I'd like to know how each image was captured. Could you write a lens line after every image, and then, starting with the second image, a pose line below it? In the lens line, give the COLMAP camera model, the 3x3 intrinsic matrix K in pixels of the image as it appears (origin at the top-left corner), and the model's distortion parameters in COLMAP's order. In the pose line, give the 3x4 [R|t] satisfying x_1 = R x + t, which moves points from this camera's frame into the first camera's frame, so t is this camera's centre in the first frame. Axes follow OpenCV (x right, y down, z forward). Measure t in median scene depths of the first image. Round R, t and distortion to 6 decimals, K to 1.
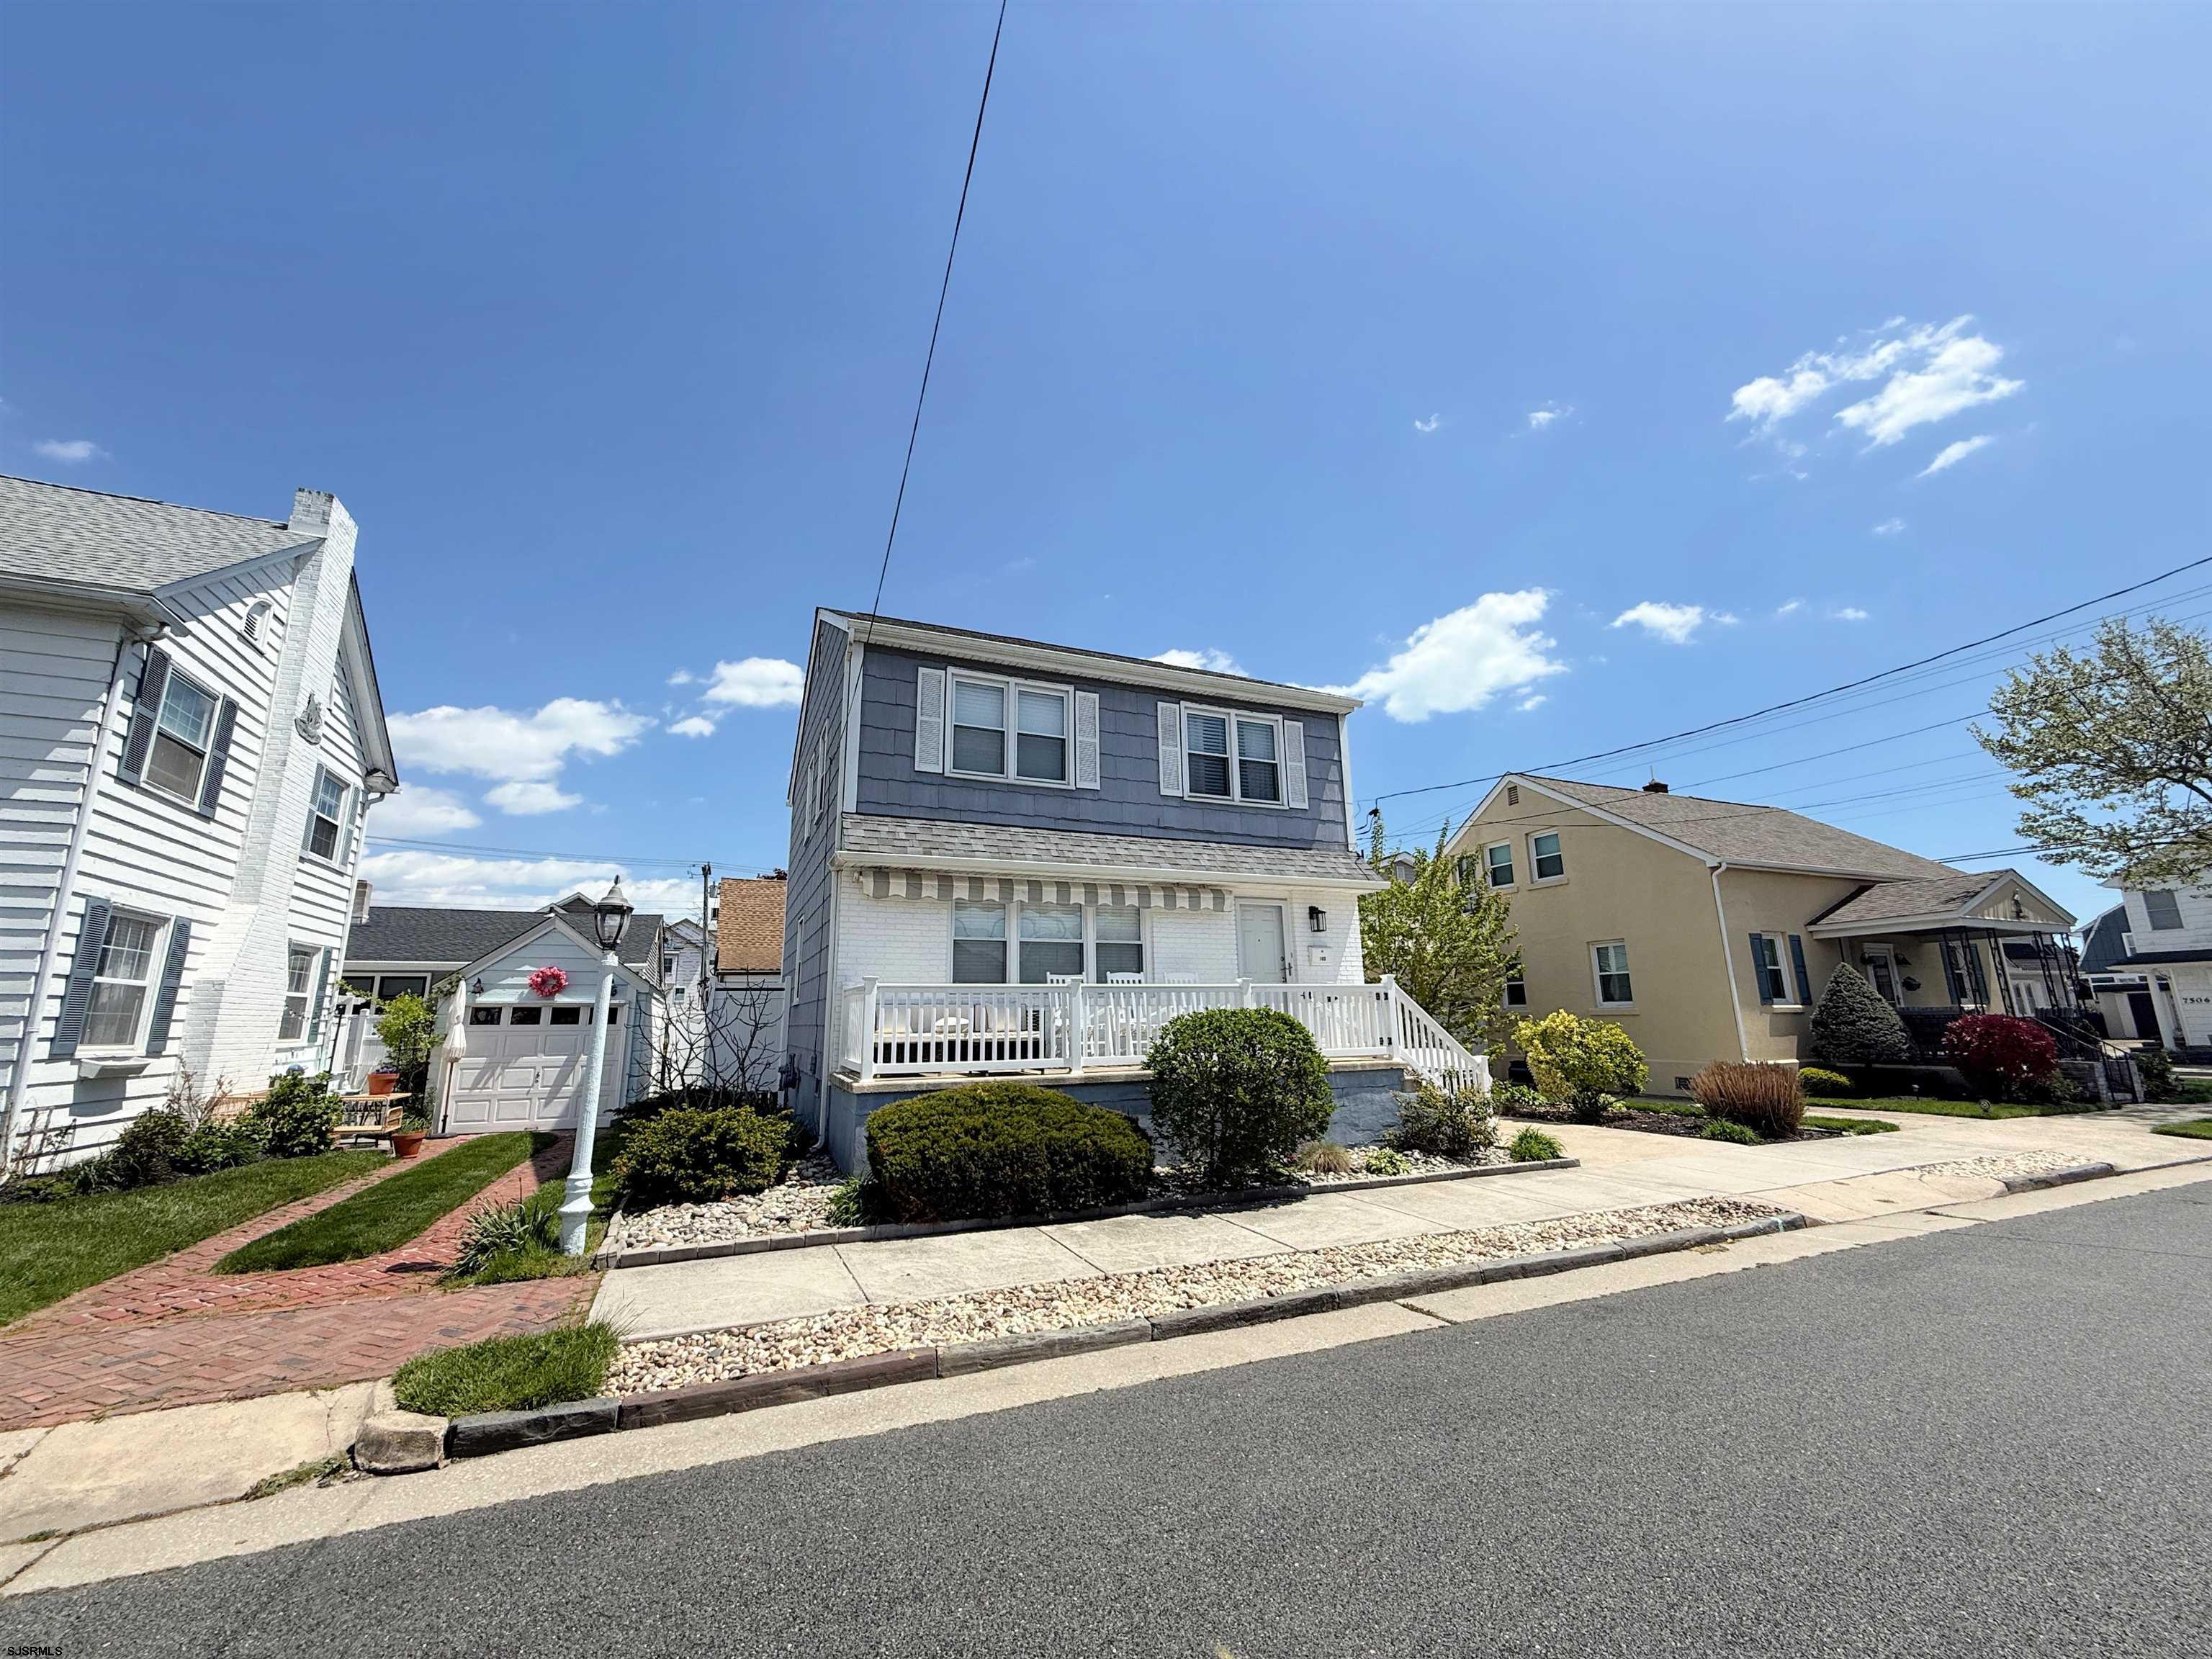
lens RADIAL K [[883.6, 0, 1106.0], [0, 883.6, 829.5], [0, 0, 1]] dist [0.001551, 0.000320]
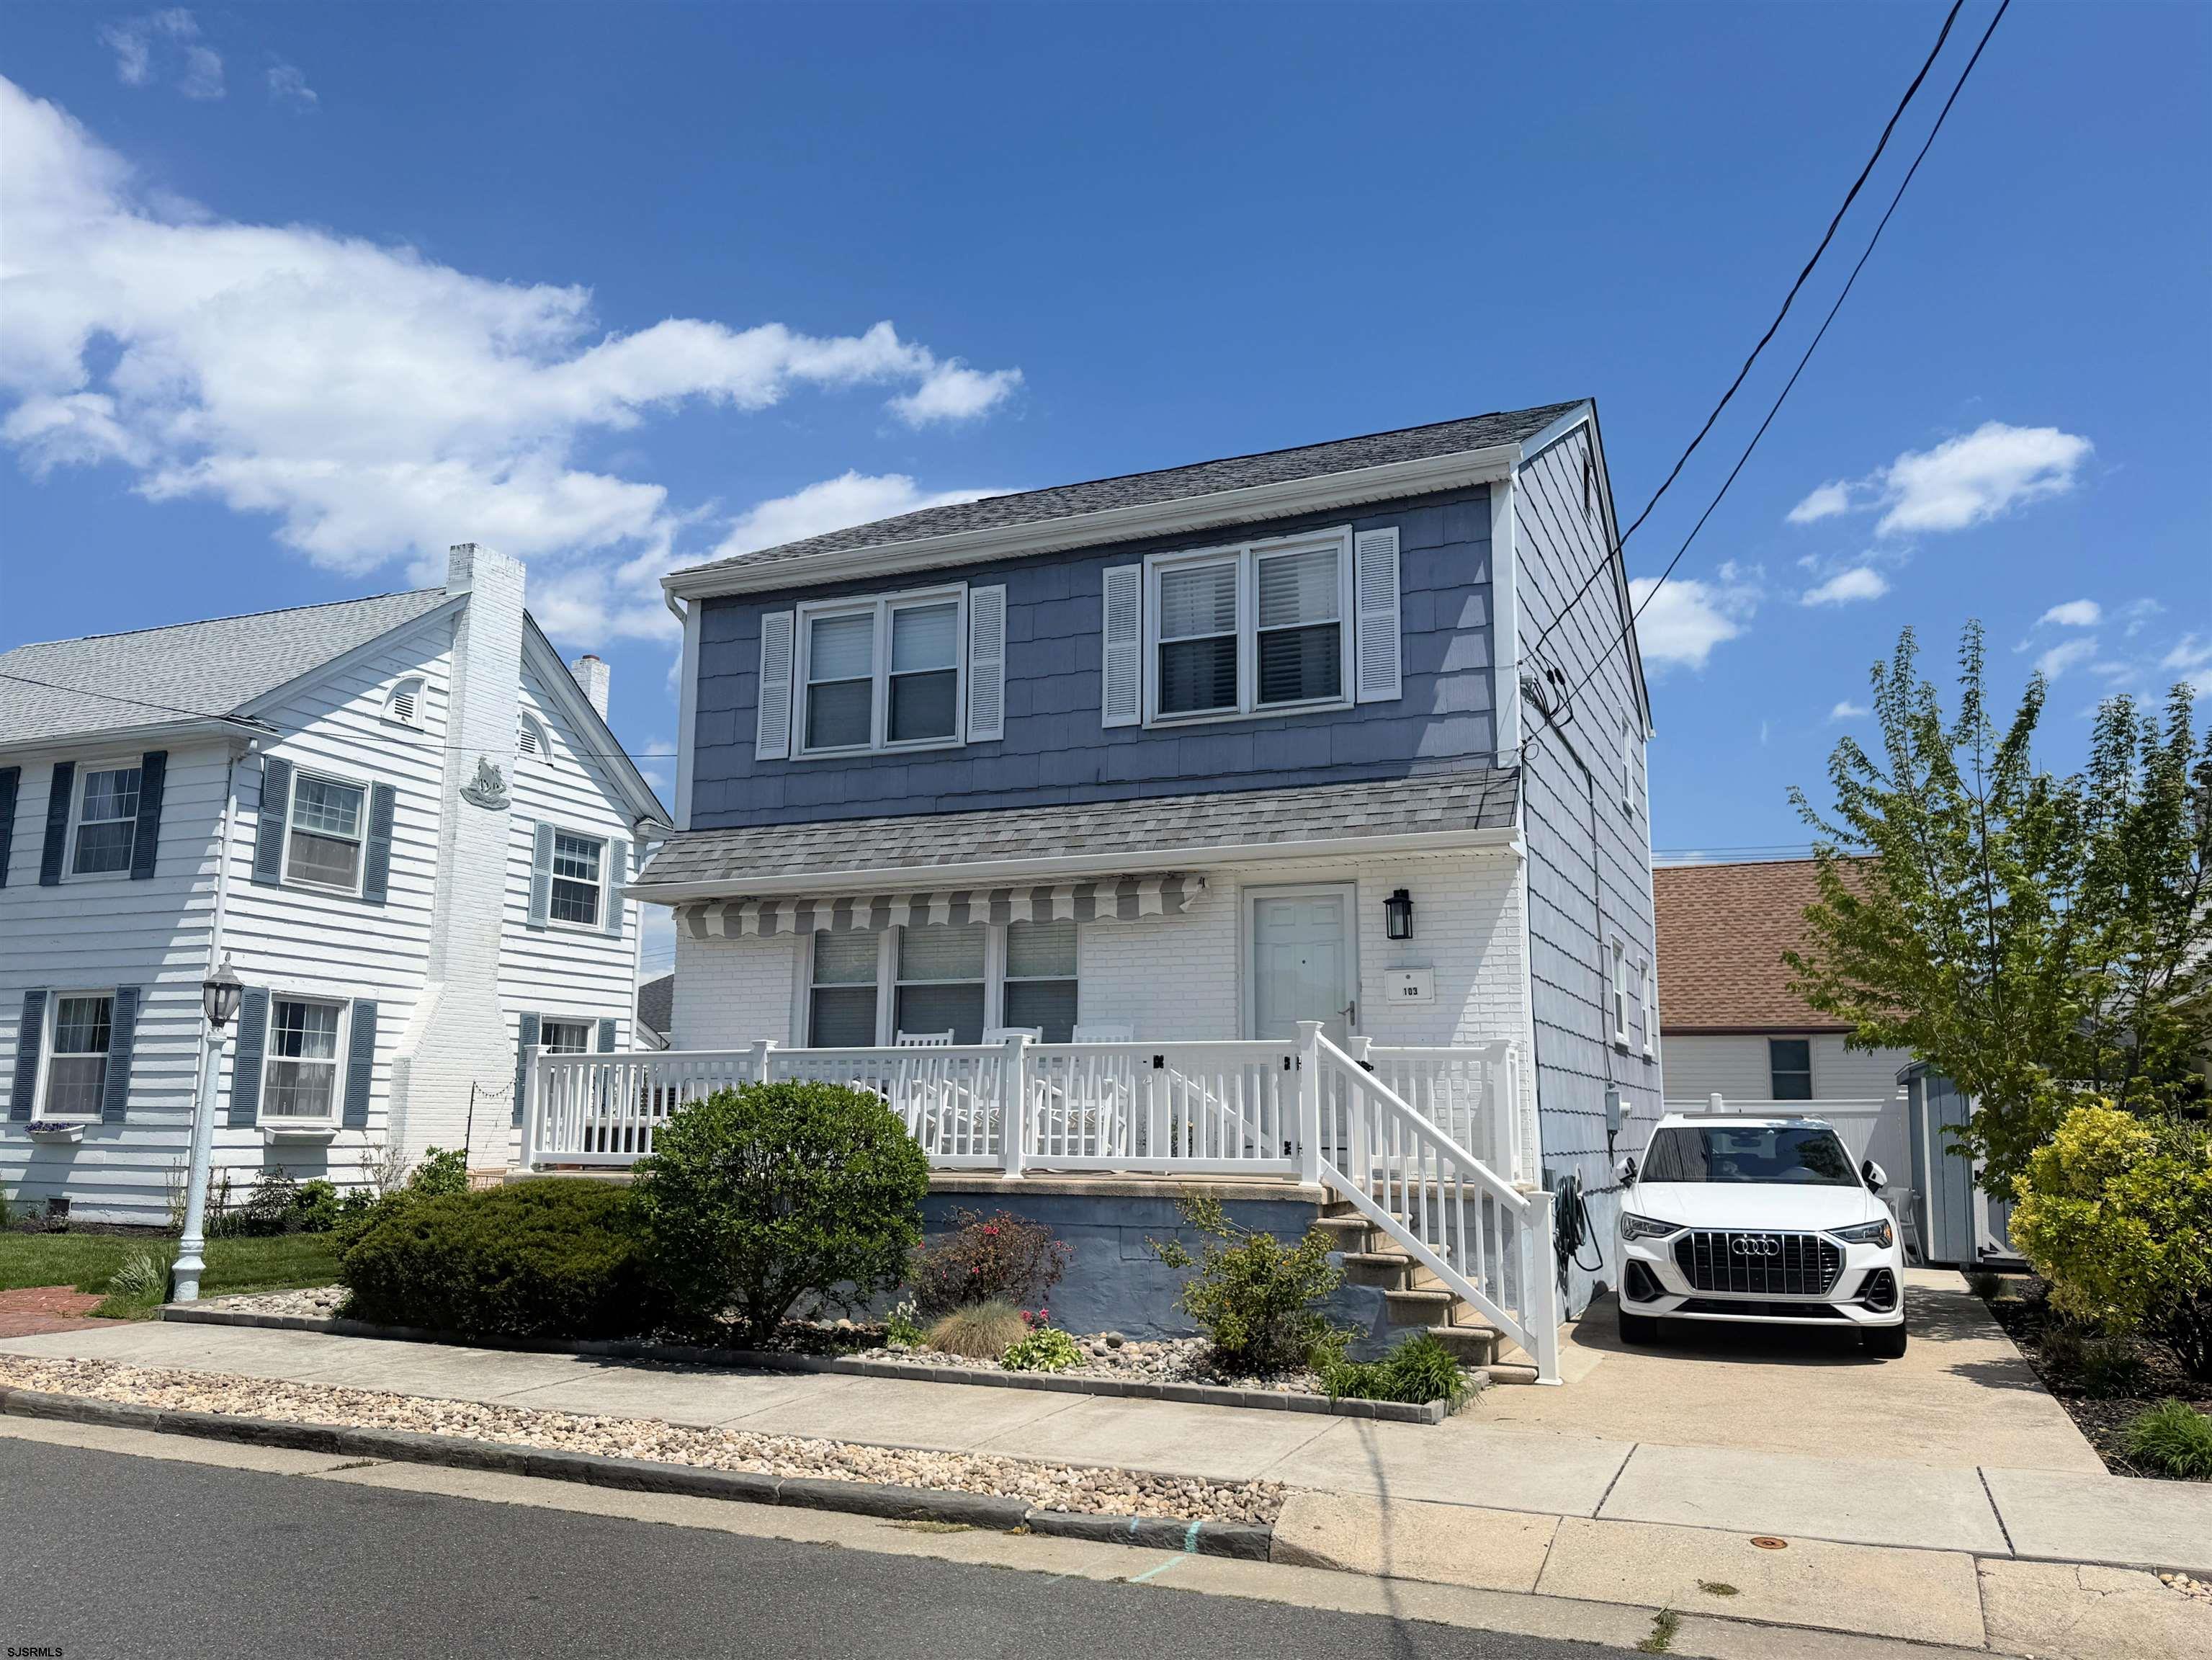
lens RADIAL K [[1669.5, 0, 1106.0], [0, 1669.5, 830.0], [0, 0, 1]] dist [0.096858, -0.184252]
pose [[0.678914, -0.107896, -0.726246, 1.154425], [0.138459, 0.990210, -0.017678, 0.064458], [0.721044, -0.088553, 0.687207, 0.301135]]
